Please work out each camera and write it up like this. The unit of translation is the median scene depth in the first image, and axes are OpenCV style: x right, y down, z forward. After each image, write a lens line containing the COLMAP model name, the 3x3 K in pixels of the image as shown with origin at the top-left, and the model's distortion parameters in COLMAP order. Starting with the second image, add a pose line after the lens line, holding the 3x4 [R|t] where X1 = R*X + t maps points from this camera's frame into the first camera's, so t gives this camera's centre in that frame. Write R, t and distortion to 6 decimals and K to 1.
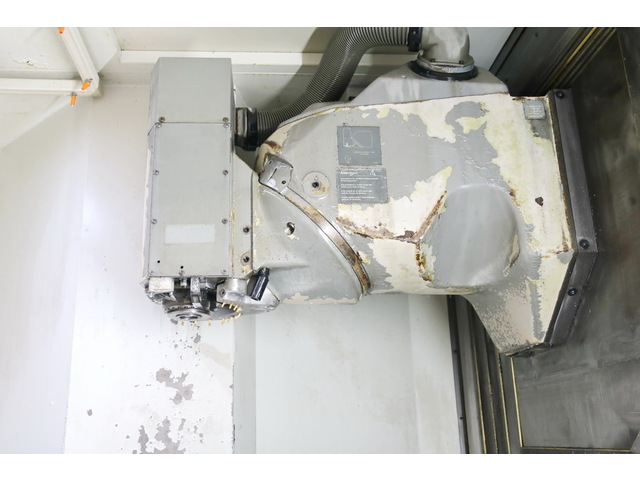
lens RADIAL K [[639.0, 0, 315.2], [0, 639.0, 243.9], [0, 0, 1]] dist [-0.032523, 0.000000]
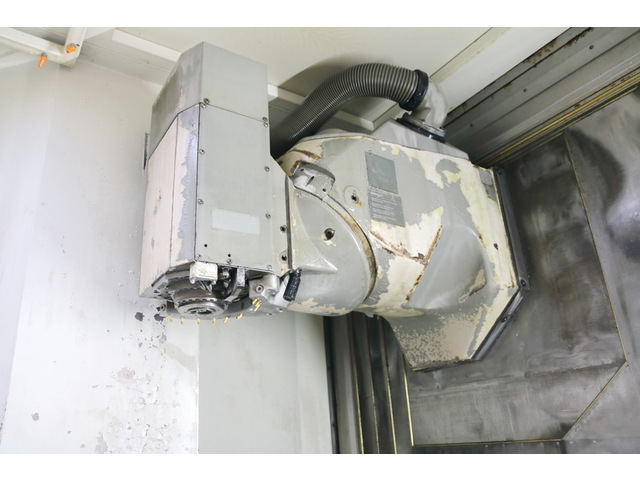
lens RADIAL K [[503.9, 0, 320.4], [0, 503.9, 249.4], [0, 0, 1]] dist [-0.123923, 0.108734]
pose [[0.866775, 0.154160, 0.474274, -0.421598], [-0.111815, 0.986885, -0.116429, 0.093577], [-0.486002, 0.047887, 0.872645, 0.288162]]
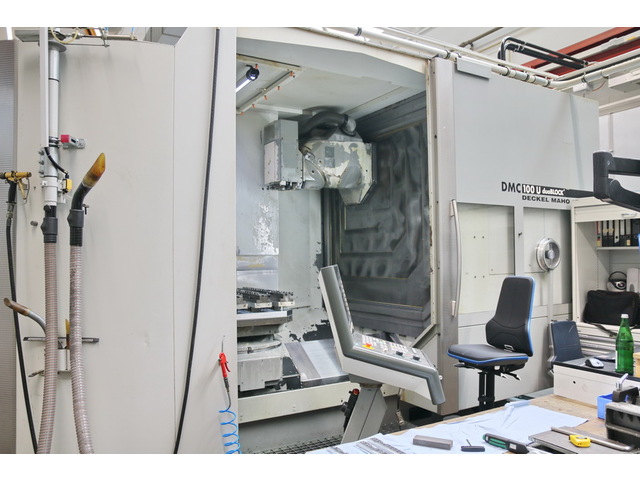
lens RADIAL K [[503.9, 0, 317.2], [0, 503.9, 243.9], [0, 0, 1]] dist [-0.123923, 0.108734]
pose [[0.900702, 0.031827, 0.433270, -1.349154], [-0.144517, 0.962465, 0.229729, -0.312351], [-0.409696, -0.269532, 0.871494, -1.872696]]
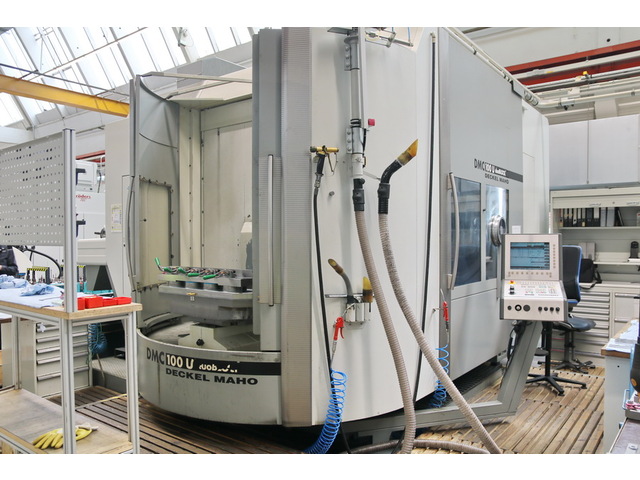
lens RADIAL K [[503.9, 0, 311.9], [0, 503.9, 255.5], [0, 0, 1]] dist [-0.123923, 0.108734]
pose [[0.679235, 0.002243, 0.733917, -2.967663], [-0.230998, 0.949825, 0.210884, -0.018868], [-0.696620, -0.312773, 0.645673, -1.266657]]
